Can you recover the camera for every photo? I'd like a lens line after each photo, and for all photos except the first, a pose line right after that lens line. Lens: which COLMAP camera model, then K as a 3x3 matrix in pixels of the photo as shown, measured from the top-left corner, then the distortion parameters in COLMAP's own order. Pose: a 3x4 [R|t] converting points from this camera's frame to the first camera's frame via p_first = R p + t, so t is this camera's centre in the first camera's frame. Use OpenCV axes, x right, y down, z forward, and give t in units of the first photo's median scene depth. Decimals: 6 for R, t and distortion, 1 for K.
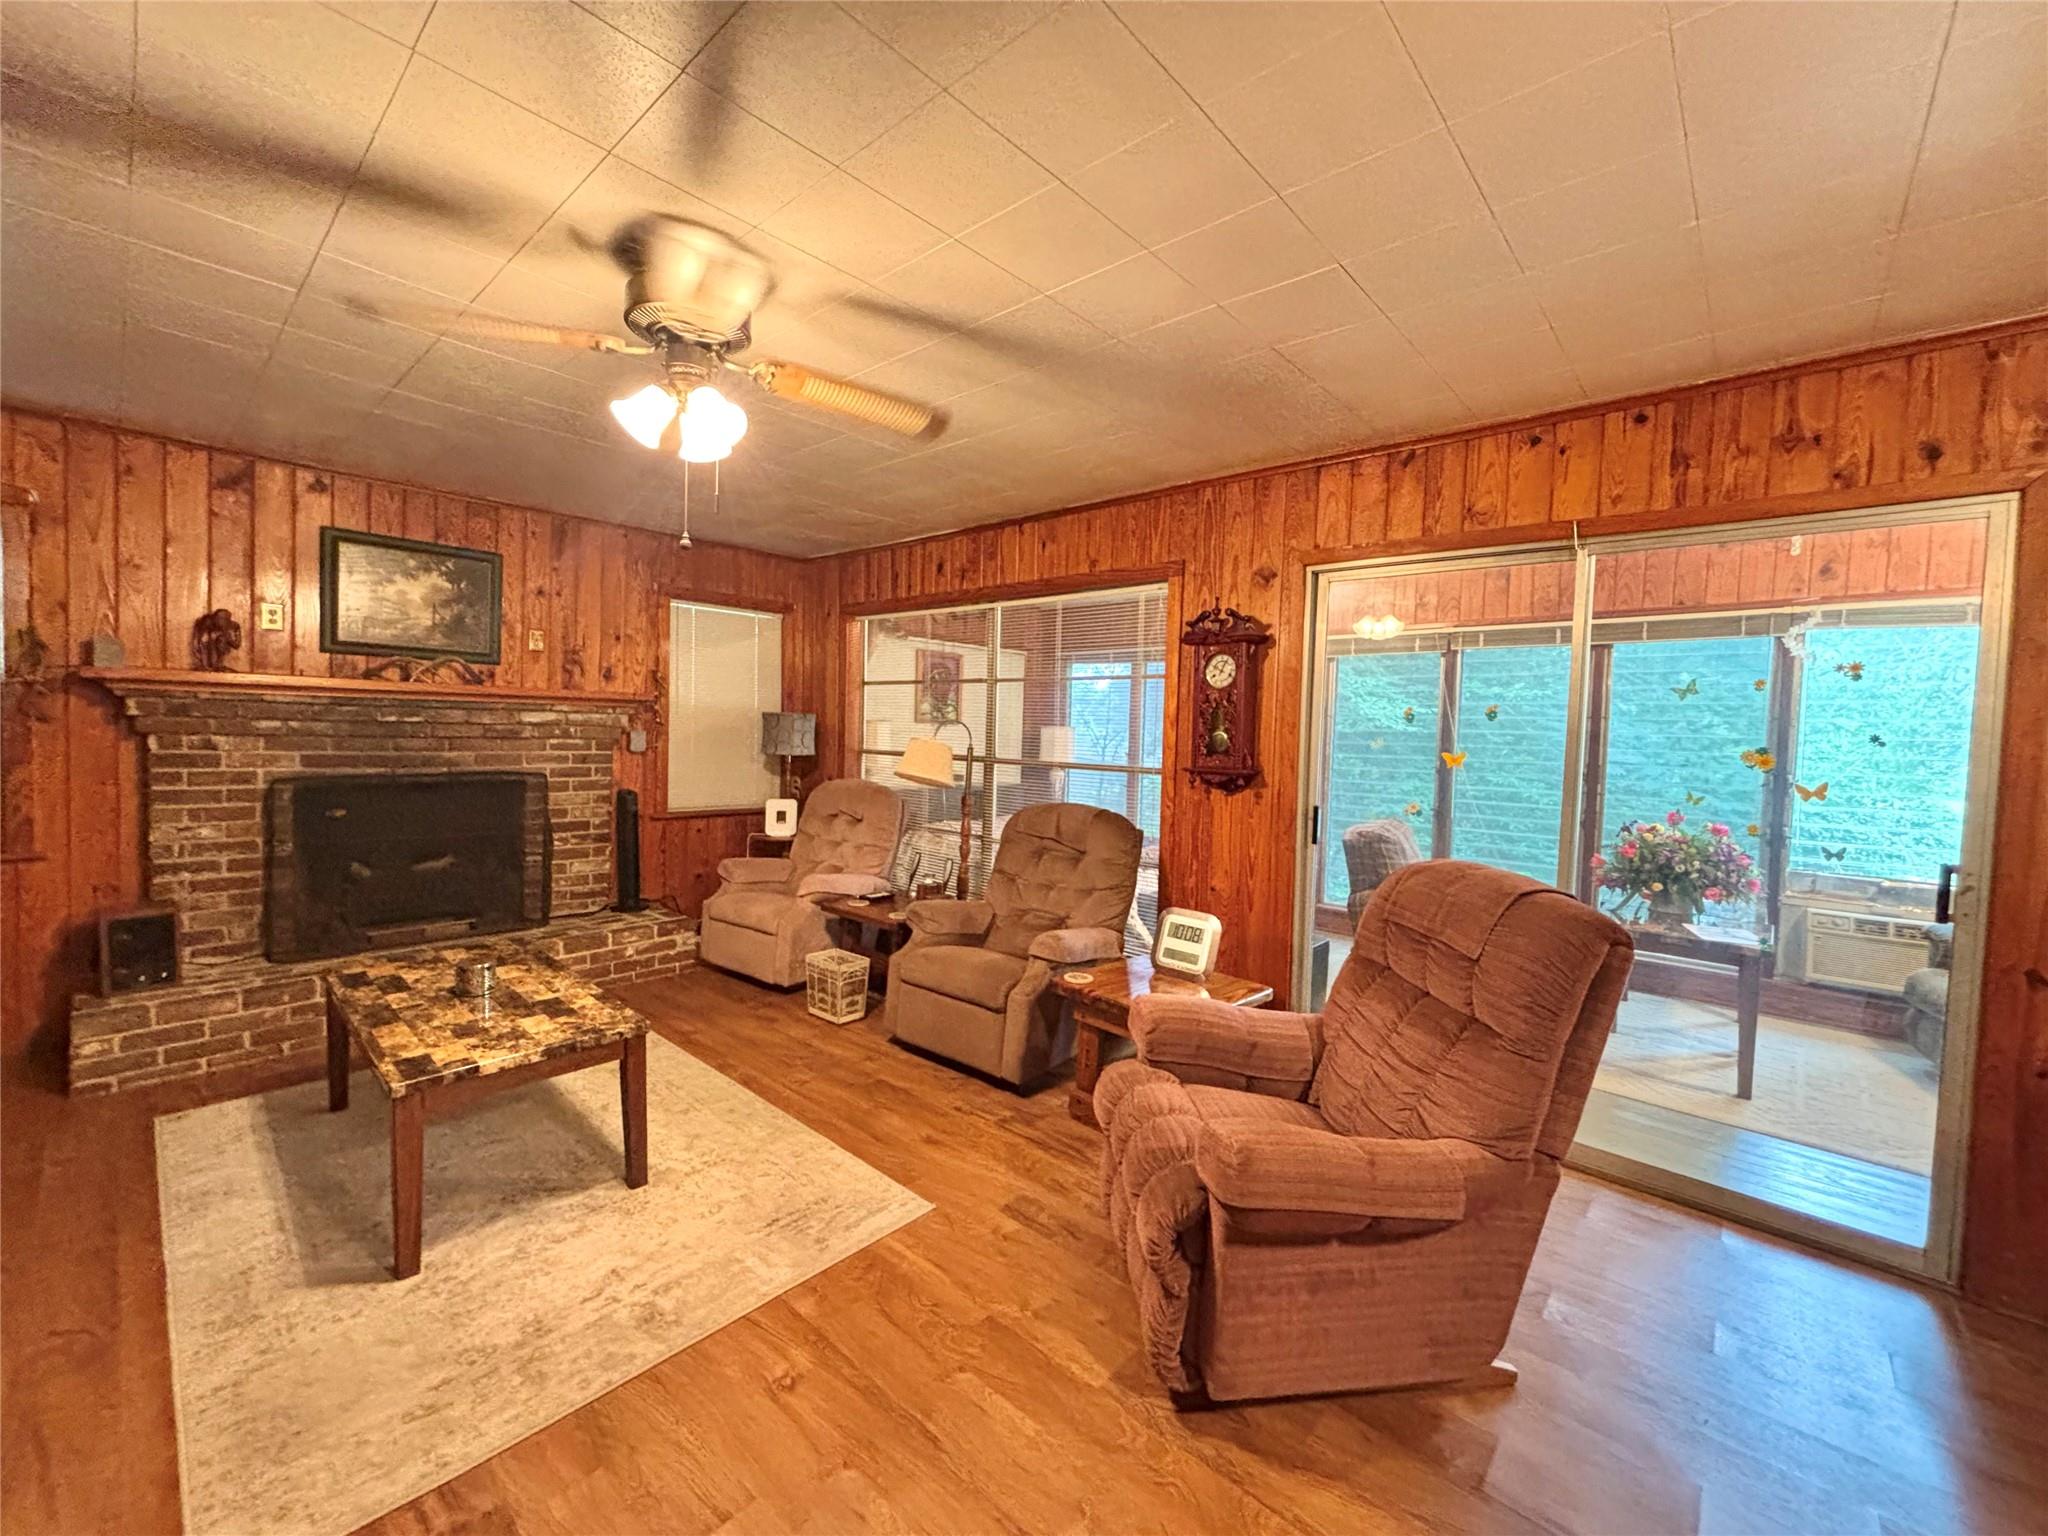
lens RADIAL K [[829.7, 0, 1016.1], [0, 829.7, 756.7], [0, 0, 1]] dist [-0.001177, -0.002264]
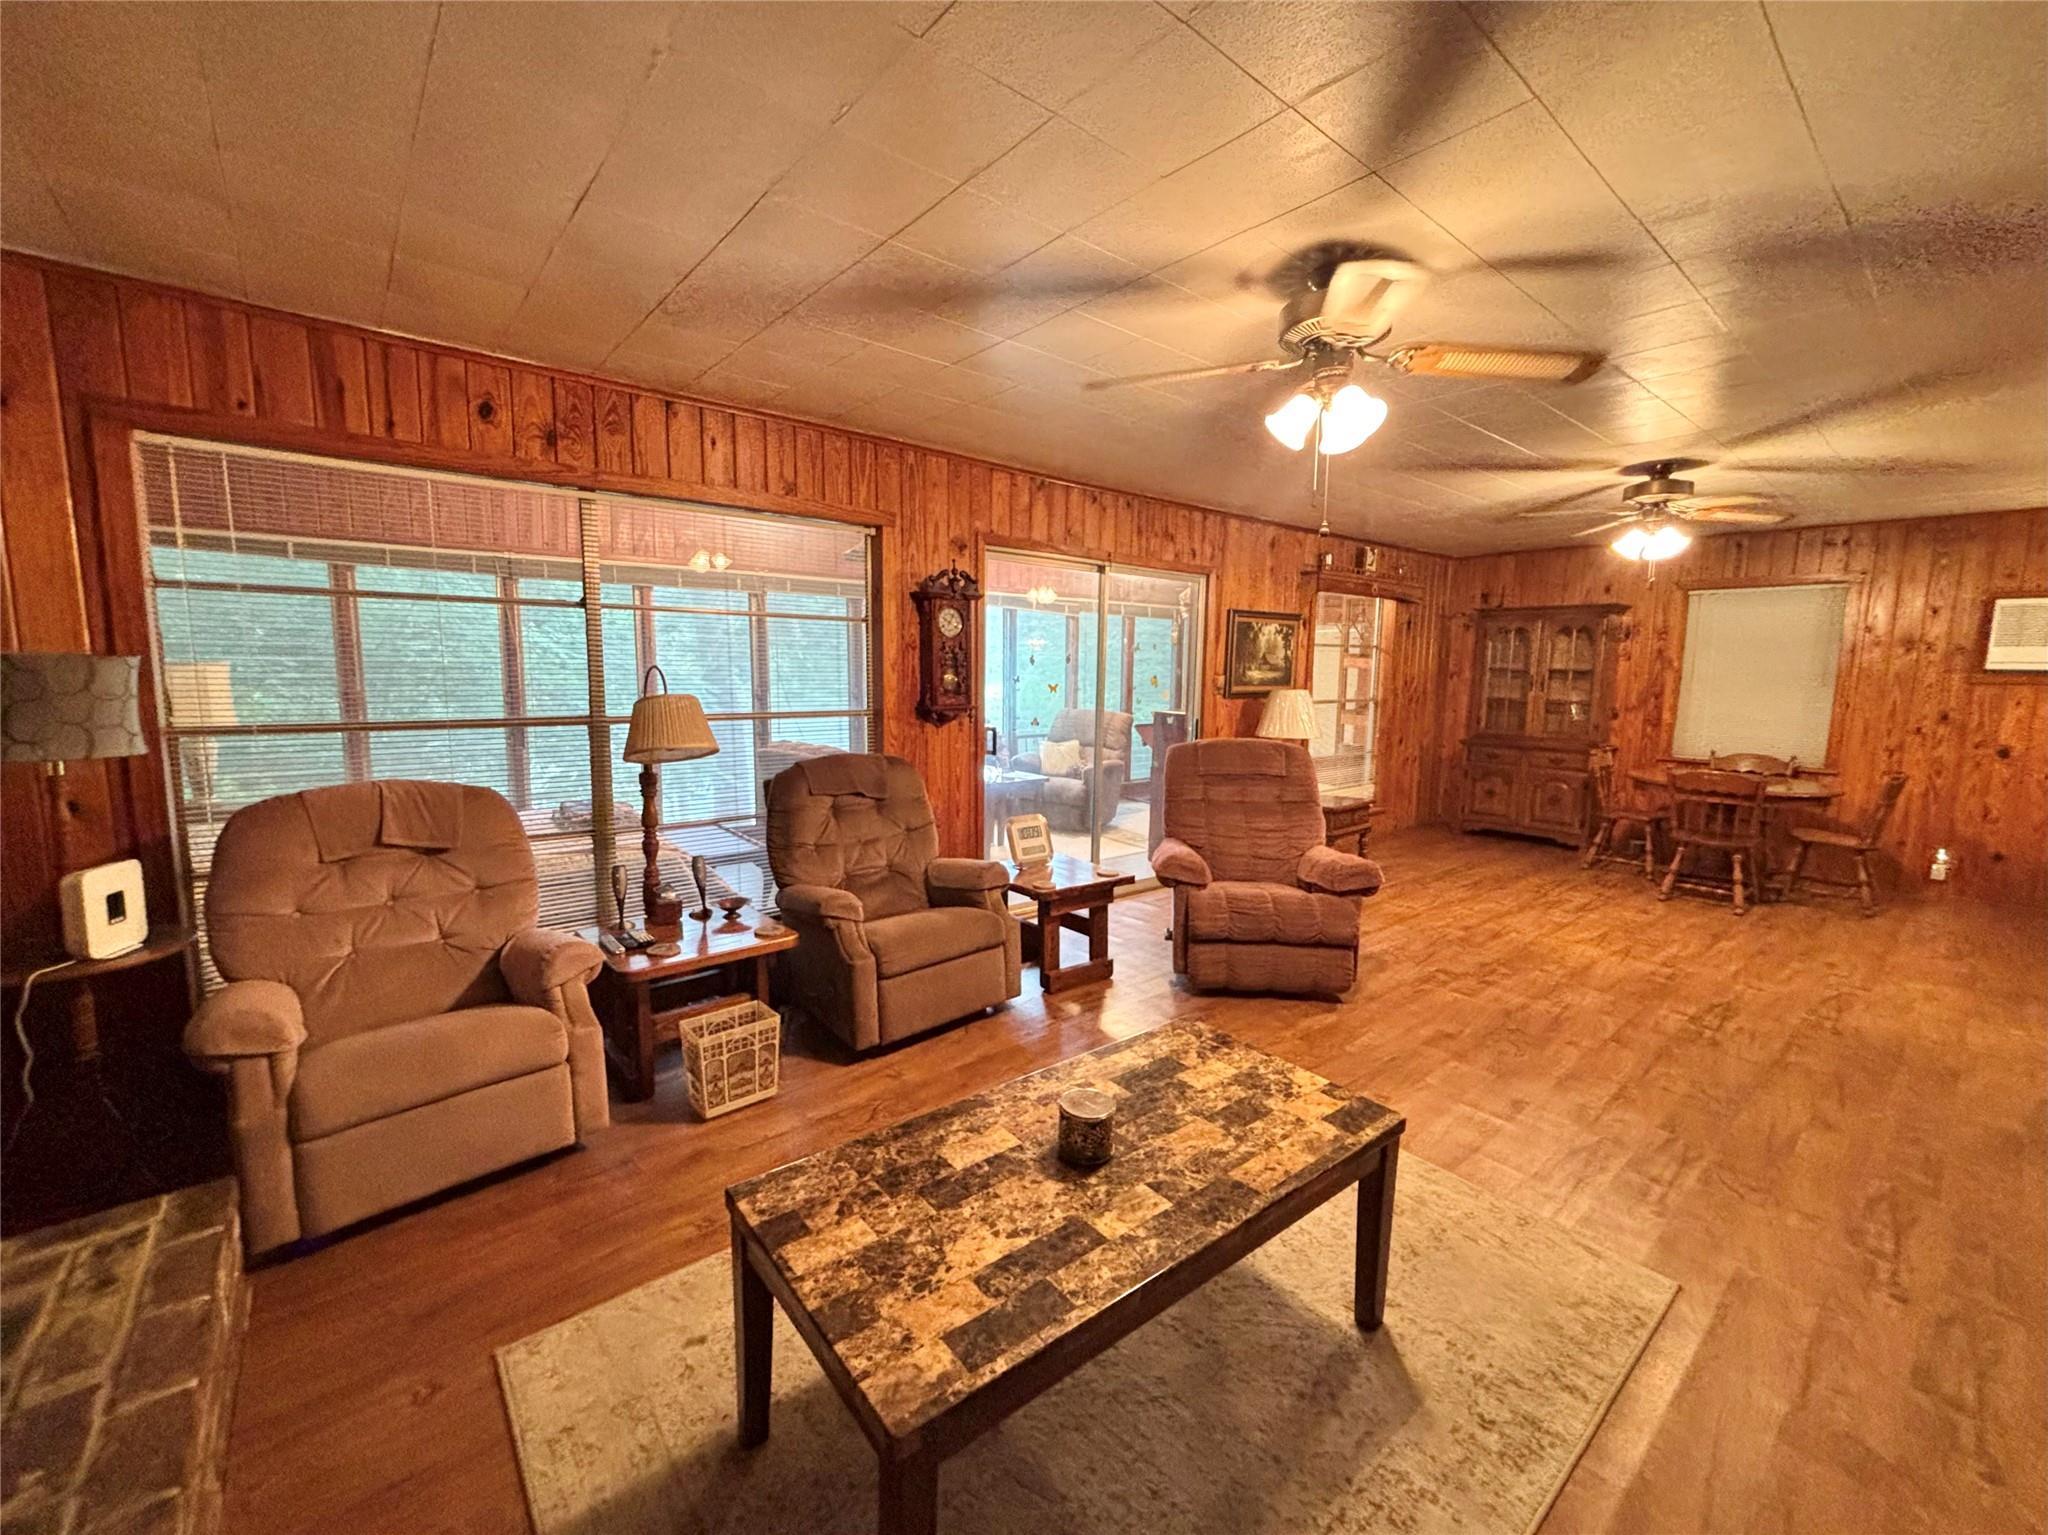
lens RADIAL K [[829.7, 0, 1035.1], [0, 829.7, 765.8], [0, 0, 1]] dist [-0.001177, -0.002264]
pose [[0.128838, -0.142187, 0.981419, -1.165235], [0.028355, 0.989791, 0.139677, -0.079337], [-0.991260, 0.009832, 0.131554, 0.914065]]
